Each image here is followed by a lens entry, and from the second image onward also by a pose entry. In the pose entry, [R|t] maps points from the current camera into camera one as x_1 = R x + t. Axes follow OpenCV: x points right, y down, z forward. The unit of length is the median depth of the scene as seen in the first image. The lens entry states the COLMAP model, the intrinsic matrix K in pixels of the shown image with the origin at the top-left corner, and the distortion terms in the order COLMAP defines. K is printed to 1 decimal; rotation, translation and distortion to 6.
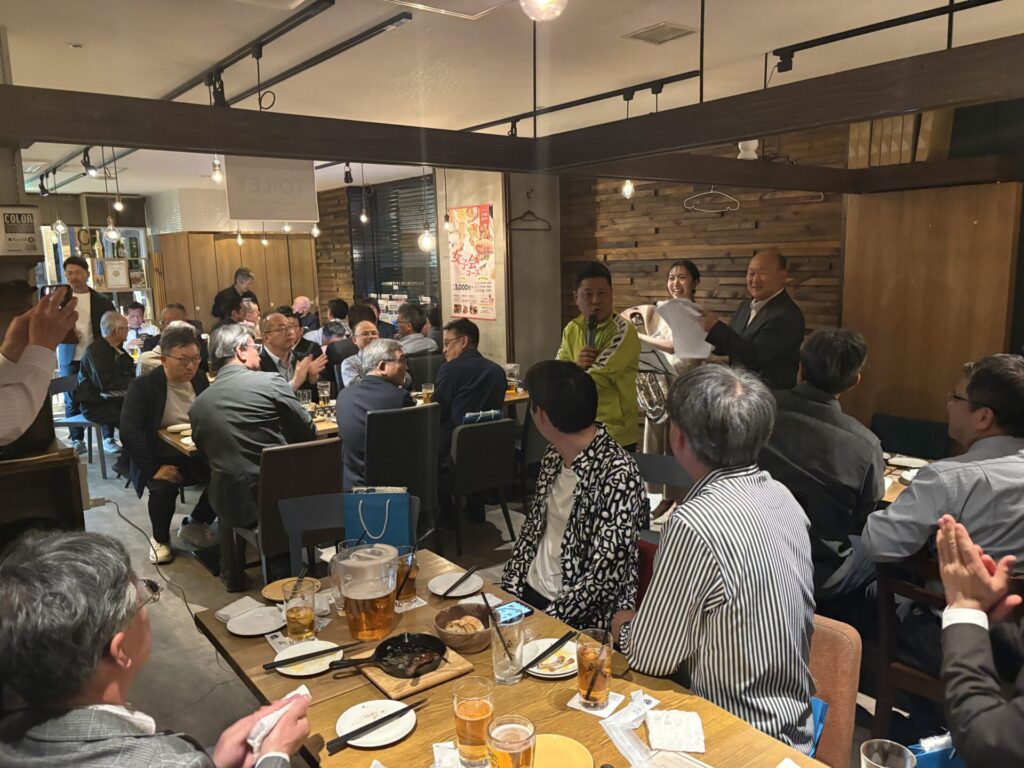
lens RADIAL K [[777.7, 0, 516.5], [0, 777.7, 383.0], [0, 0, 1]] dist [0.023586, 0.002822]
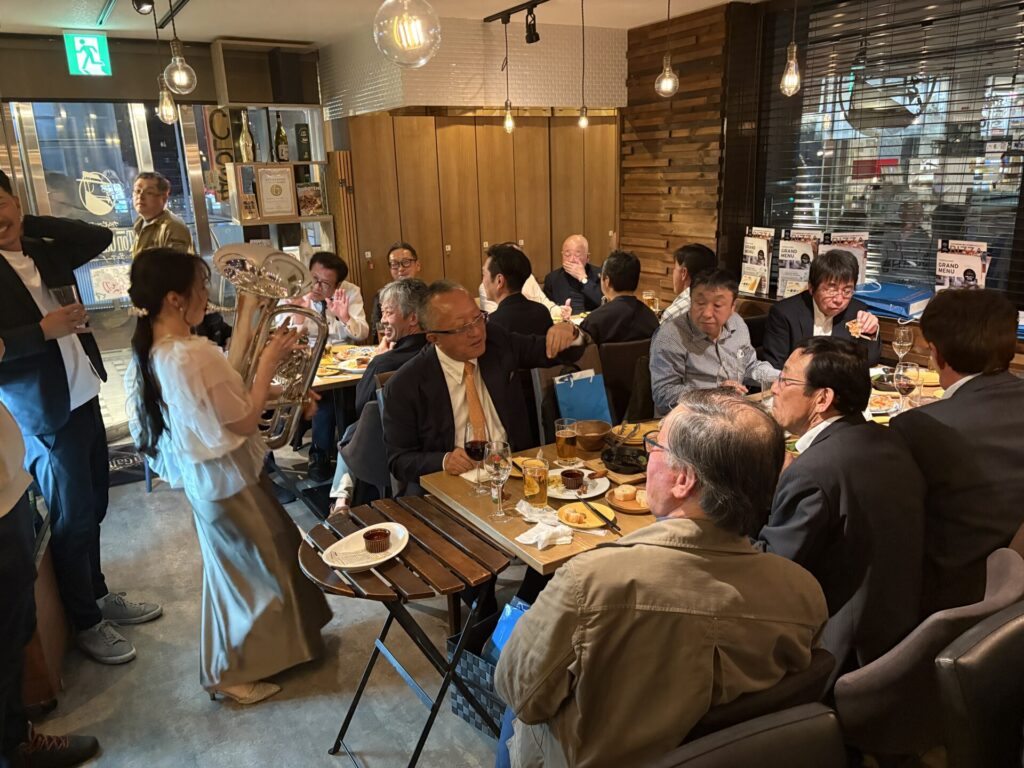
lens RADIAL K [[777.7, 0, 510.0], [0, 777.7, 384.5], [0, 0, 1]] dist [0.023586, 0.002822]
pose [[0.991847, 0.025929, -0.124768, -0.271512], [-0.011598, 0.993385, 0.114240, -0.067276], [0.126905, -0.111861, 0.985587, 0.453319]]
